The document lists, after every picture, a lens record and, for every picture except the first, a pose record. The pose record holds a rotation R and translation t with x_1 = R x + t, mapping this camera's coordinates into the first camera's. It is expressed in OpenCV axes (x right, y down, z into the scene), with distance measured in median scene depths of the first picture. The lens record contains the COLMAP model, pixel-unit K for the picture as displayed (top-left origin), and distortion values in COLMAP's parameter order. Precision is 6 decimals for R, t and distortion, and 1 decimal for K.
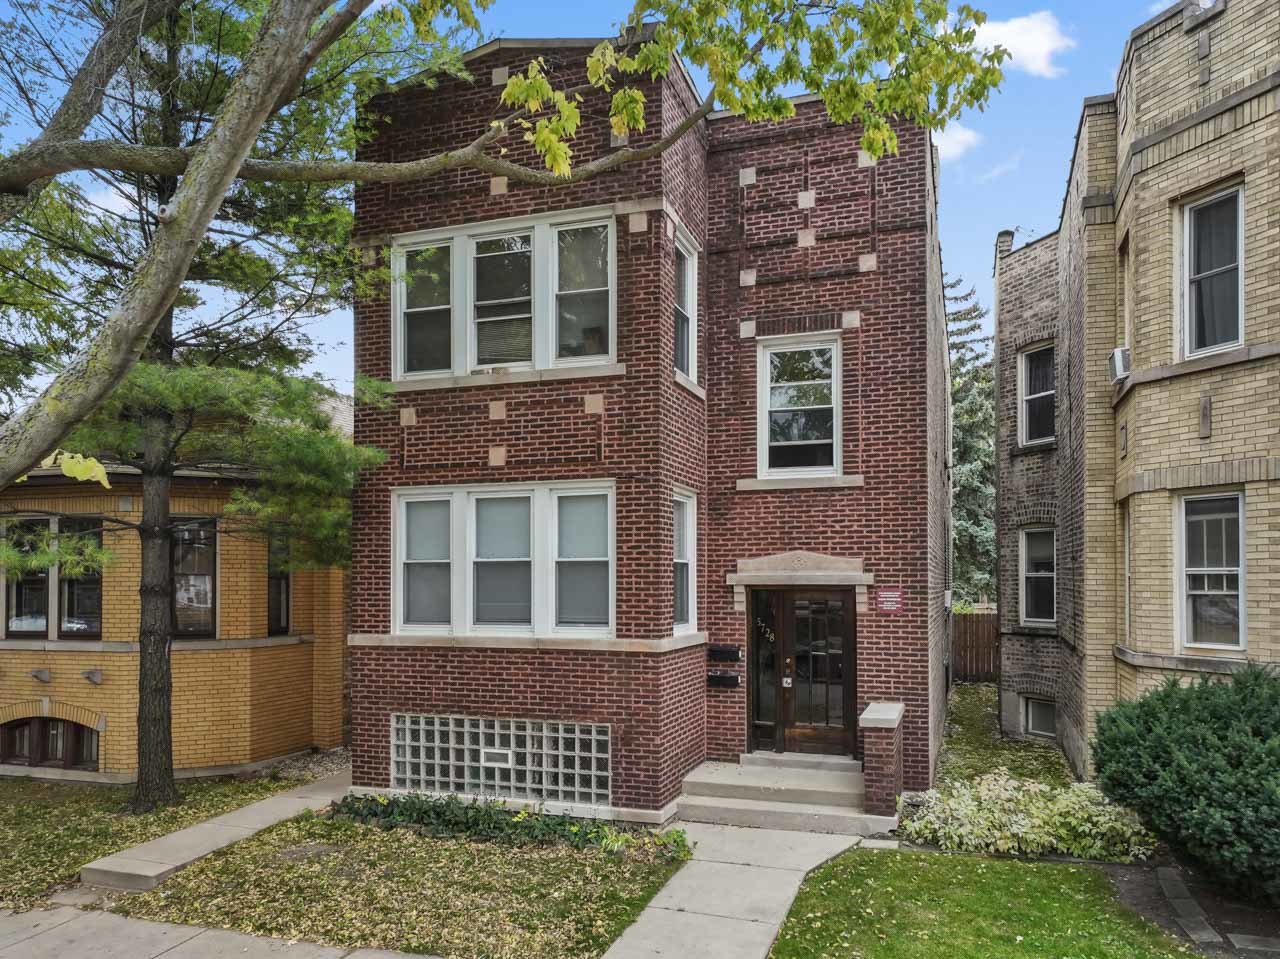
lens RADIAL K [[905.6, 0, 640.6], [0, 905.6, 575.7], [0, 0, 1]] dist [0.009221, 0.006675]
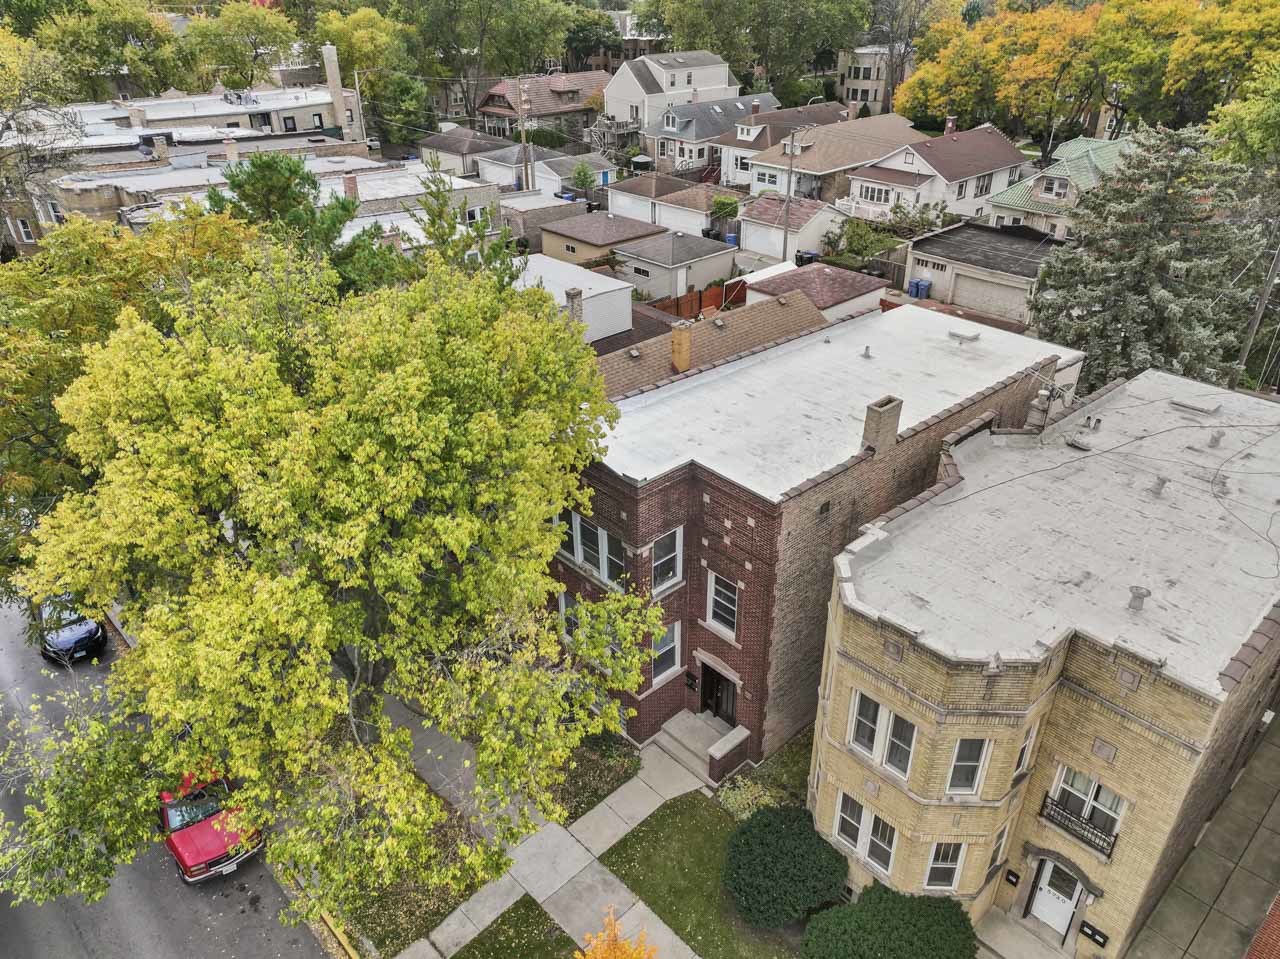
lens RADIAL K [[902.5, 0, 644.5], [0, 902.5, 474.0], [0, 0, 1]] dist [0.005694, 0.013213]
pose [[0.884980, 0.224662, -0.407844, 0.855423], [0.013621, 0.863035, 0.504961, -1.608331], [0.465430, -0.452435, 0.760709, -0.573178]]
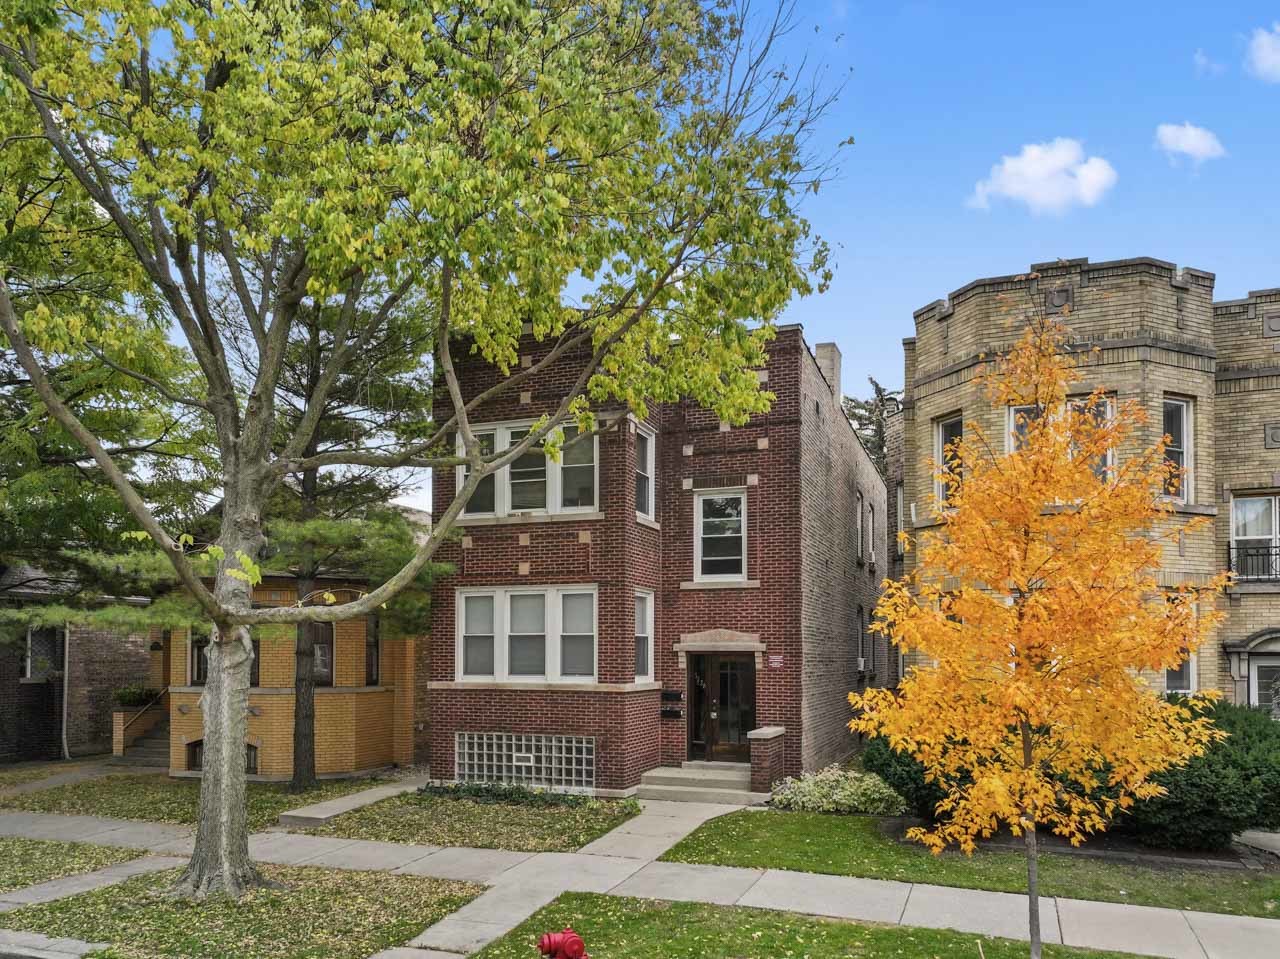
lens RADIAL K [[946.4, 0, 666.2], [0, 946.4, 657.7], [0, 0, 1]] dist [0.022610, 0.006028]
pose [[0.999992, 0.003859, -0.000675, 0.090854], [-0.003853, 0.999948, 0.009403, 0.006940], [0.000712, -0.009401, 0.999956, -0.648276]]
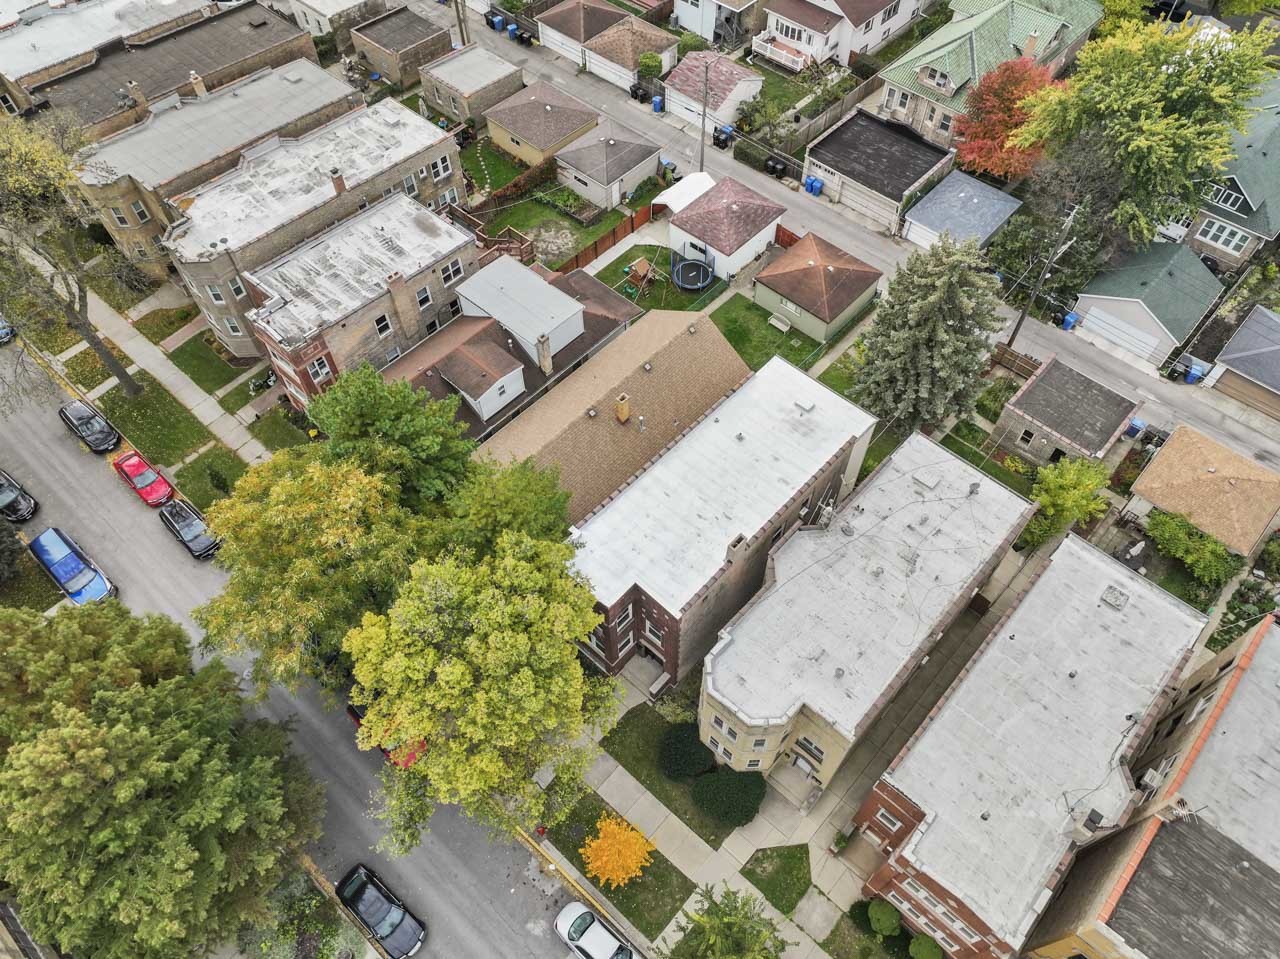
lens RADIAL K [[902.5, 0, 644.5], [0, 902.5, 474.0], [0, 0, 1]] dist [0.005694, 0.013213]
pose [[0.919348, 0.320046, -0.228843, 0.885247], [0.013189, 0.556242, 0.830915, -4.162514], [0.393224, -0.766919, 0.507159, -0.540484]]
